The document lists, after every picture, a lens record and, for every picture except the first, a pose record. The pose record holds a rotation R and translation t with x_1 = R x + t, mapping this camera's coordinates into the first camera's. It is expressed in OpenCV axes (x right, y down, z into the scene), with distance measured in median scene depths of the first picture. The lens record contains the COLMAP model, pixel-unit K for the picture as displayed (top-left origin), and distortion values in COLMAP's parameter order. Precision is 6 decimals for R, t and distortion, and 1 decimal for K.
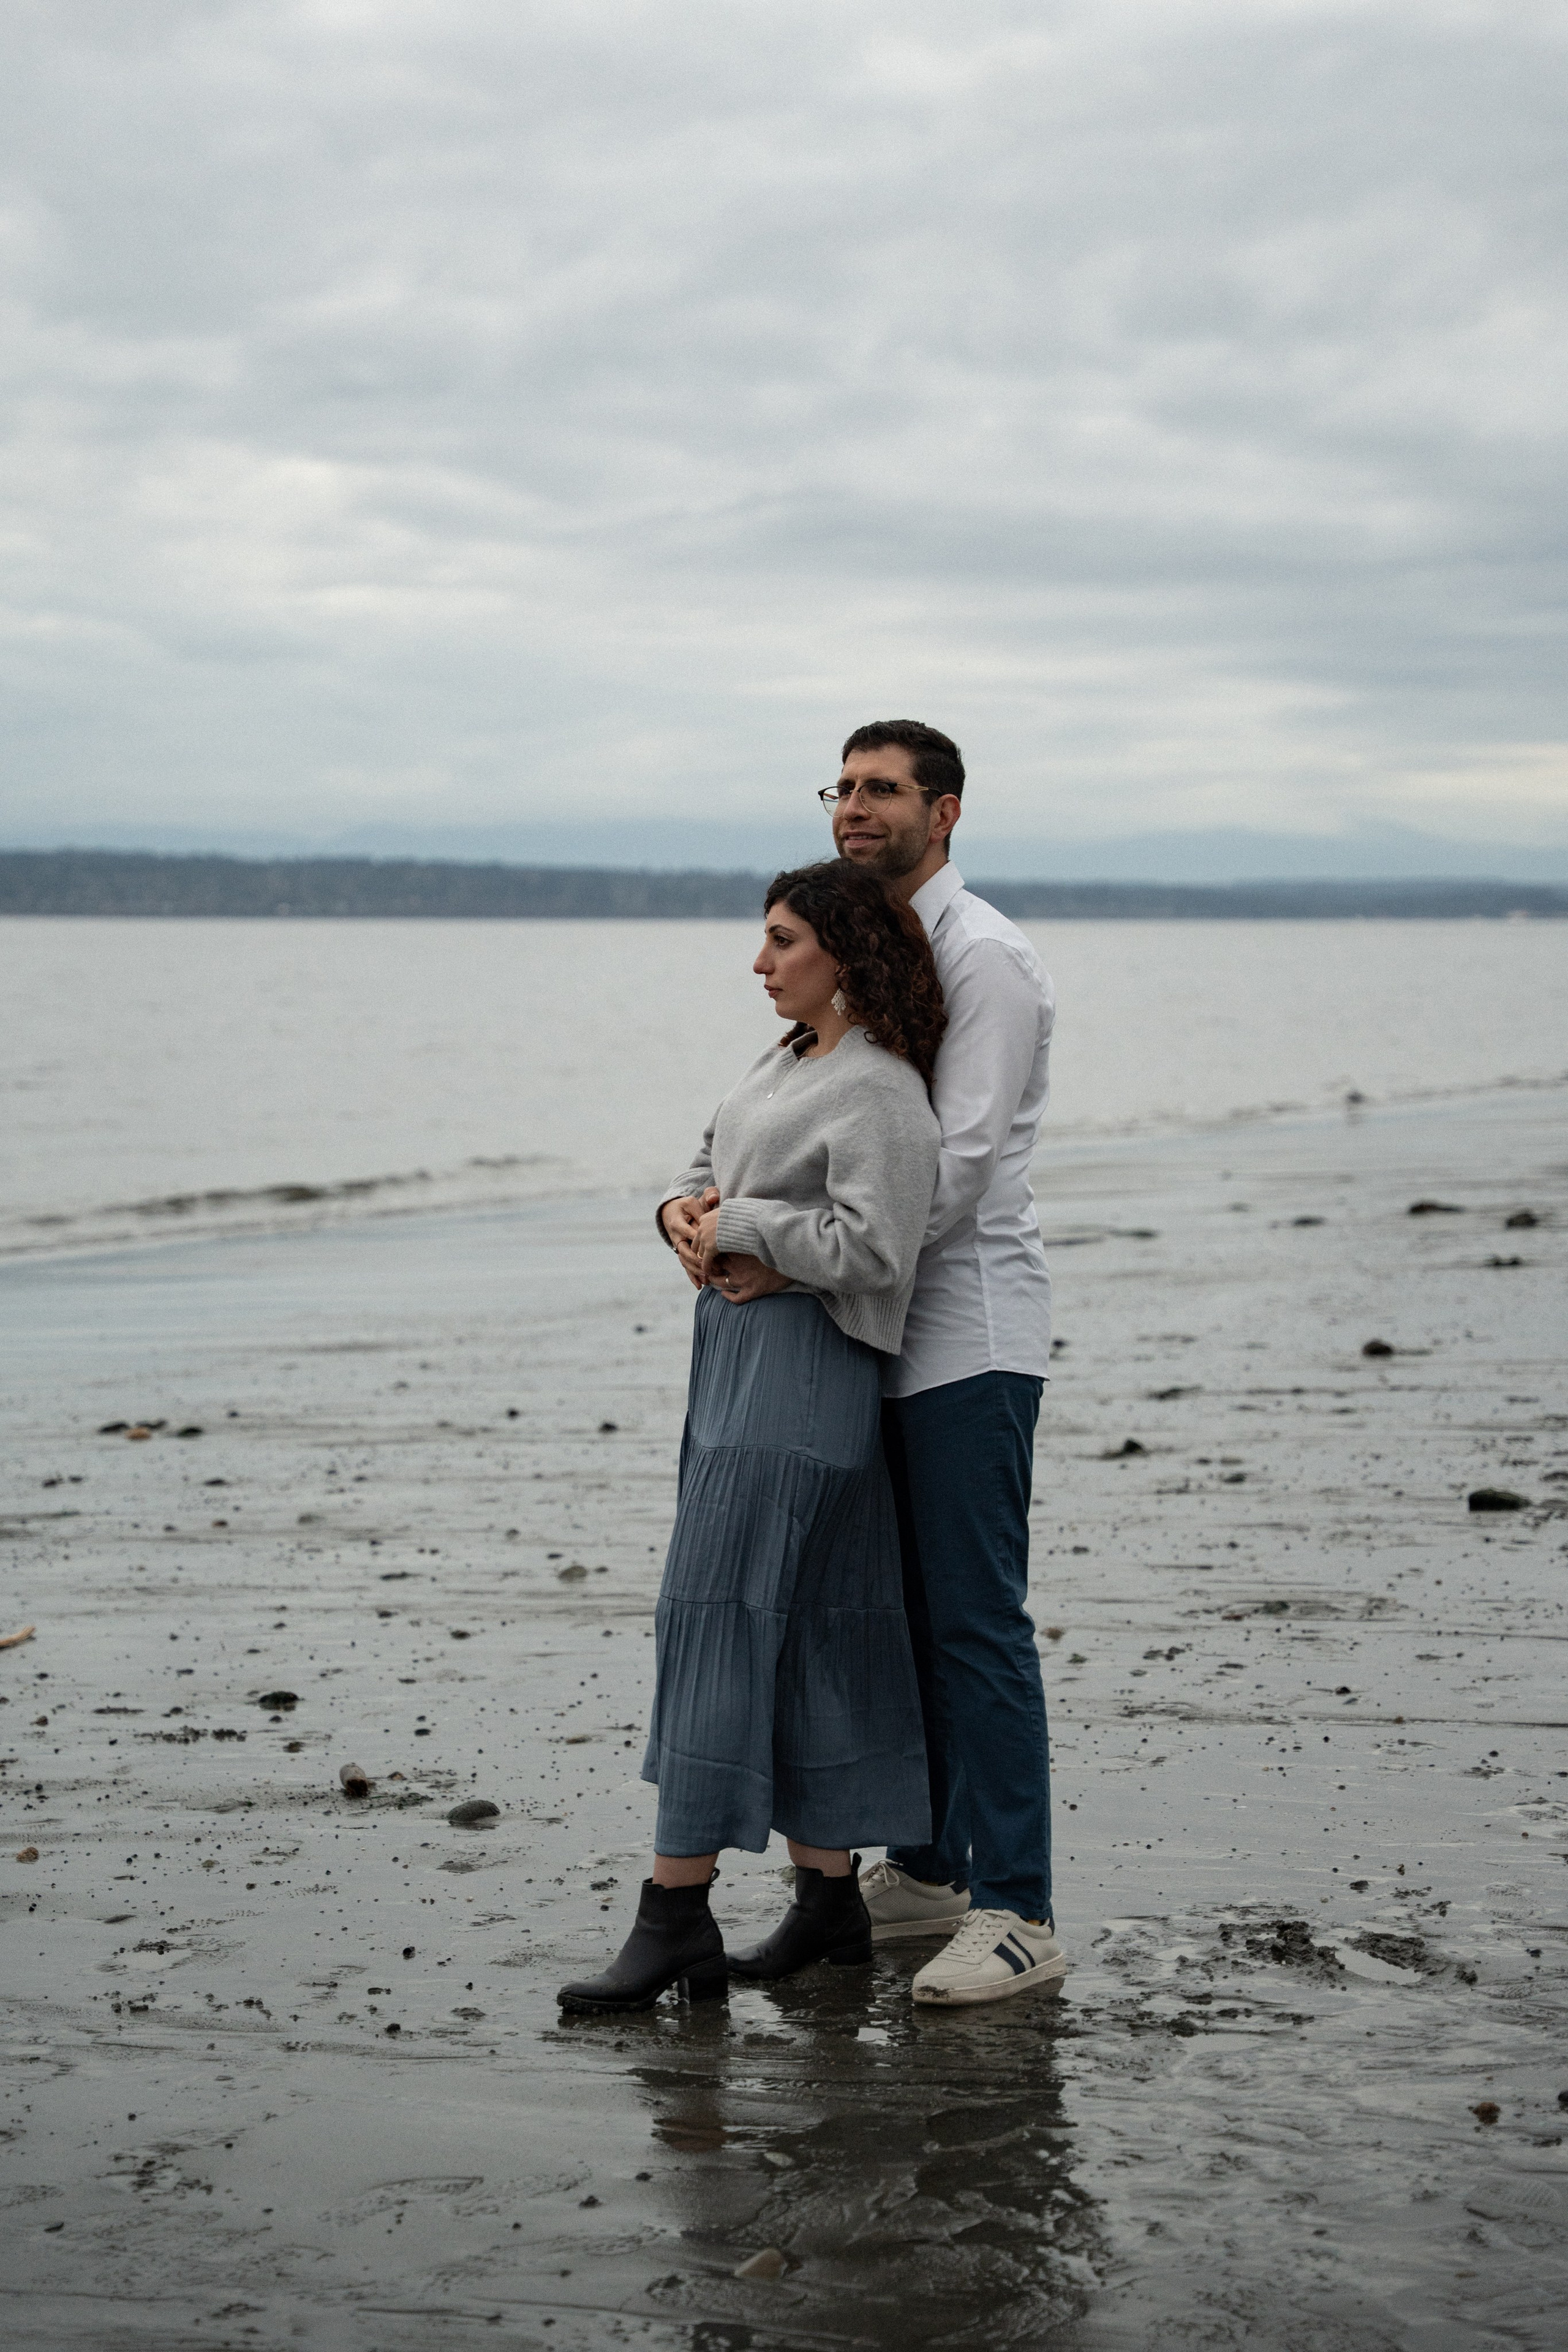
lens RADIAL K [[4574.3, 0, 784.6], [0, 4574.3, 1164.7], [0, 0, 1]] dist [0.215703, 0.000000]
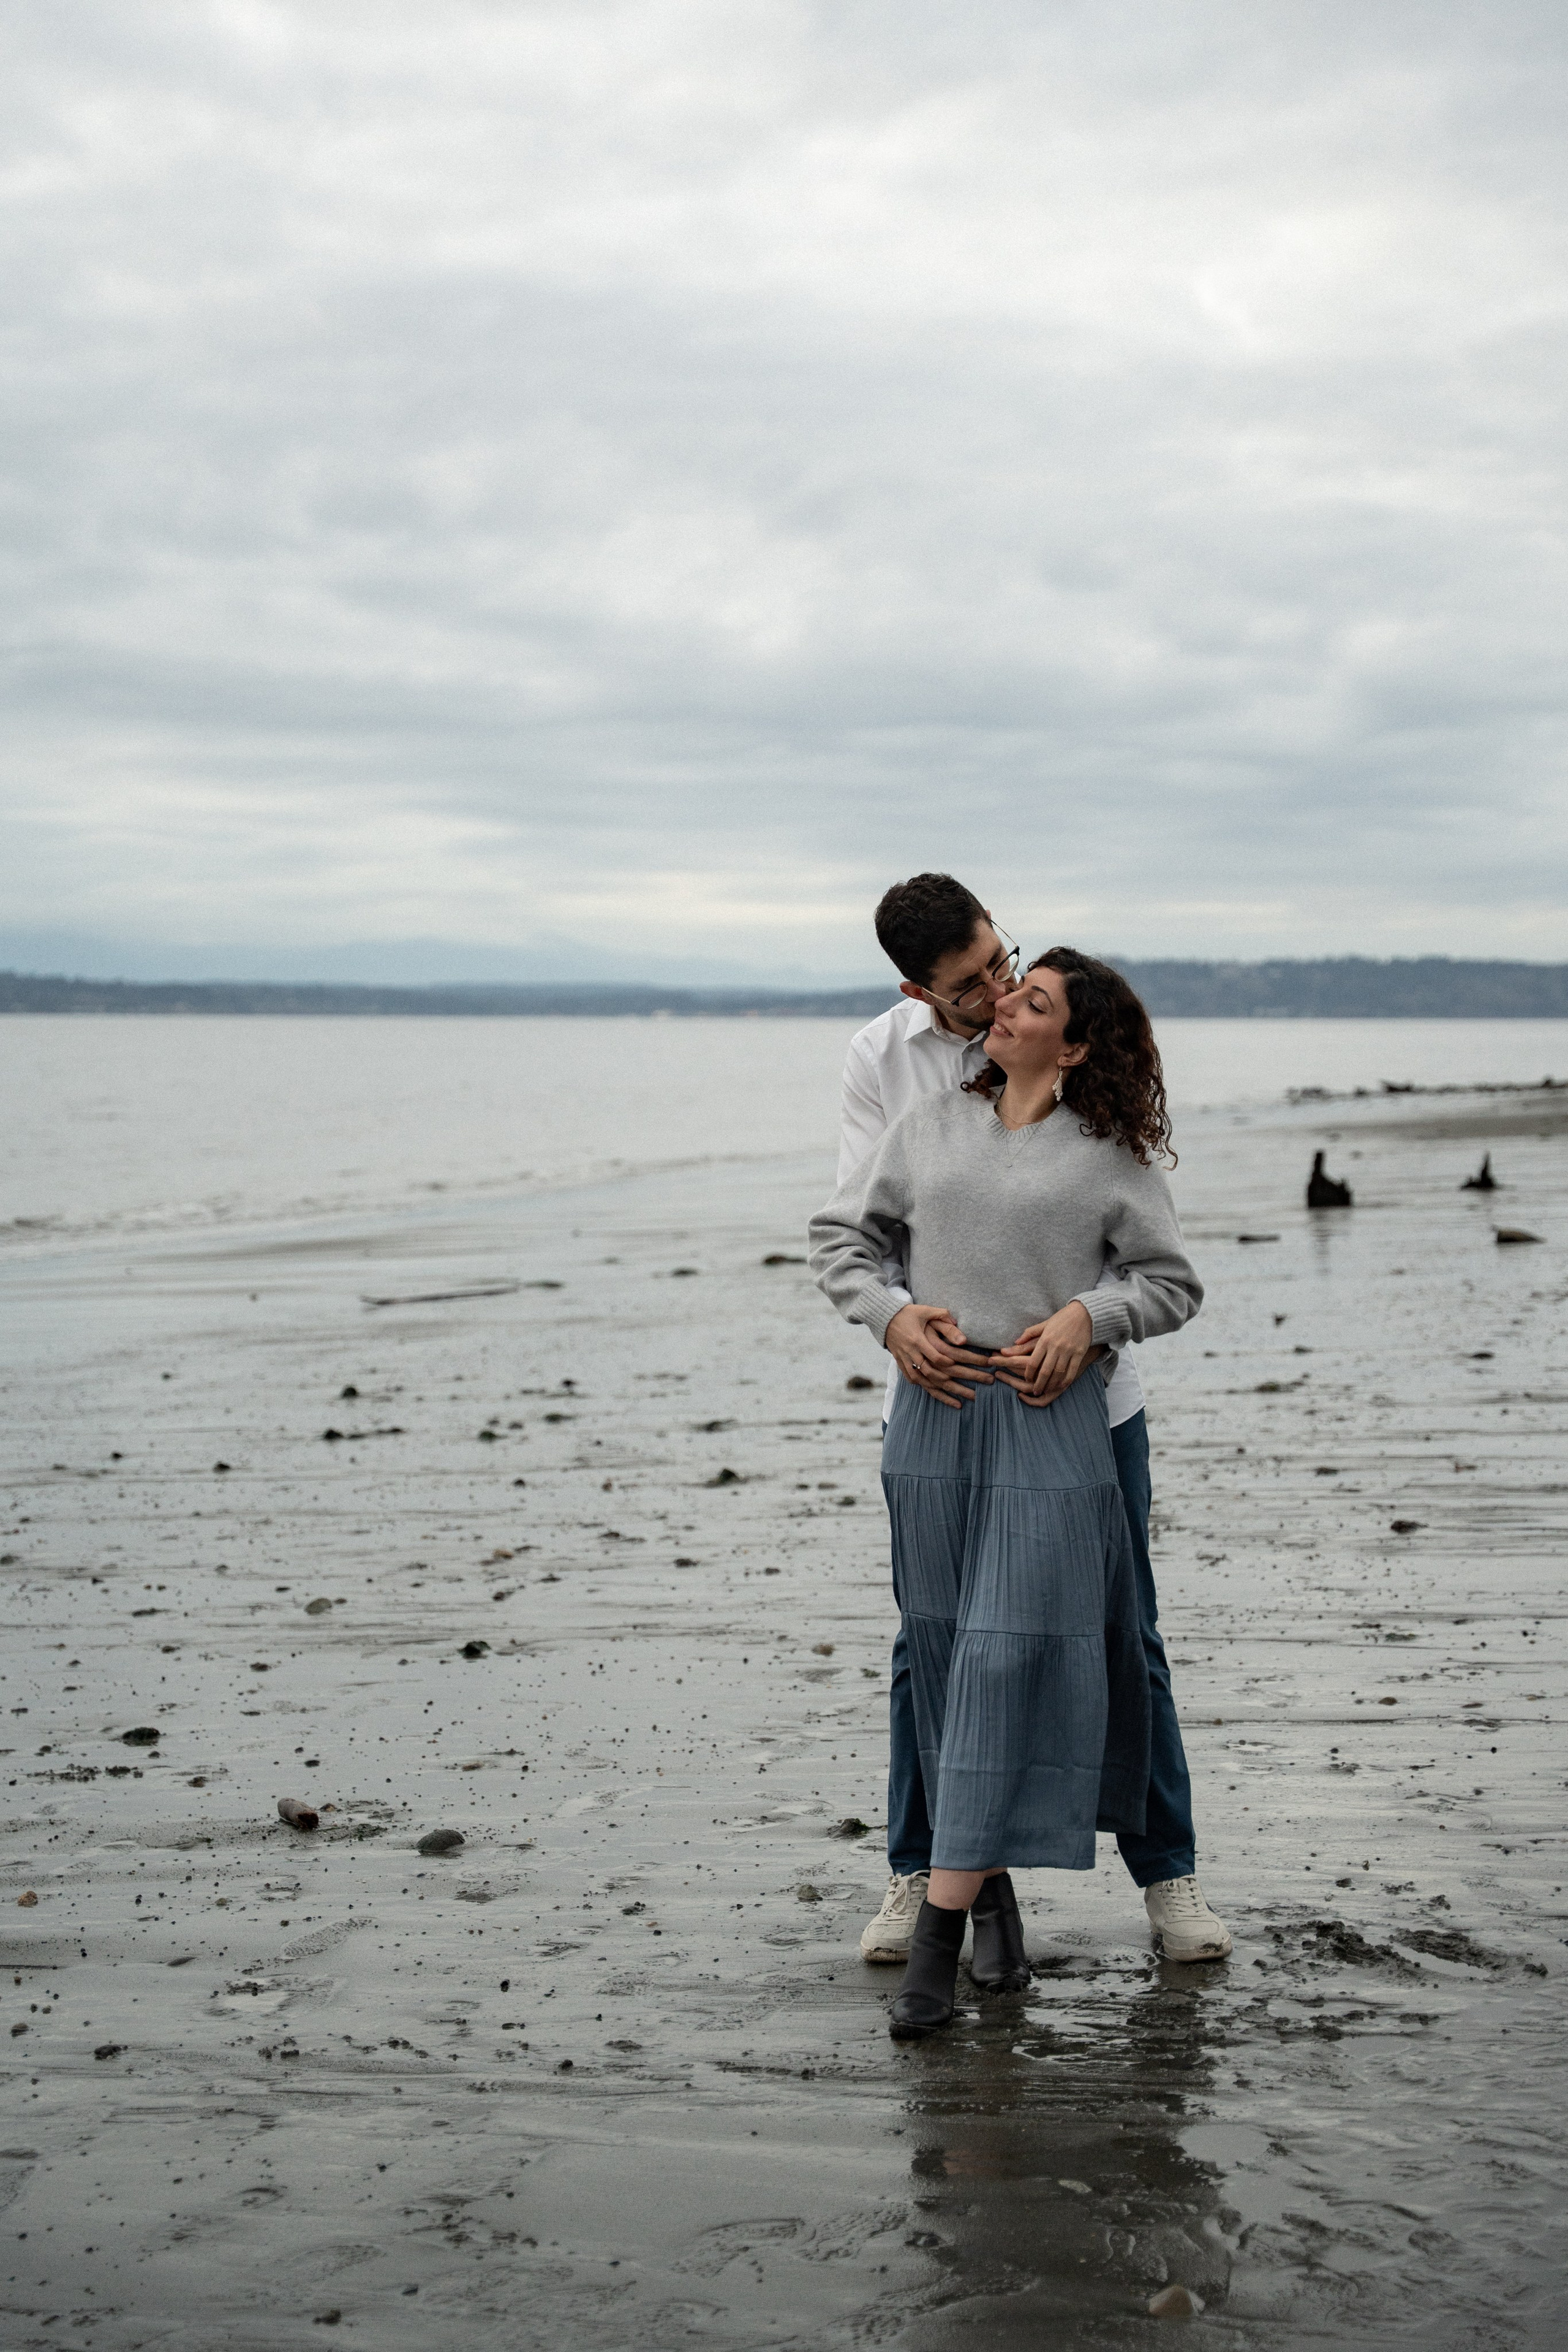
lens RADIAL K [[3829.3, 0, 785.6], [0, 3829.3, 1191.5], [0, 0, 1]] dist [0.143279, 0.000000]
pose [[0.980968, -0.007320, 0.194031, -0.115351], [0.008774, 0.999939, -0.006637, -0.003457], [-0.193971, 0.008213, 0.980973, 0.069215]]
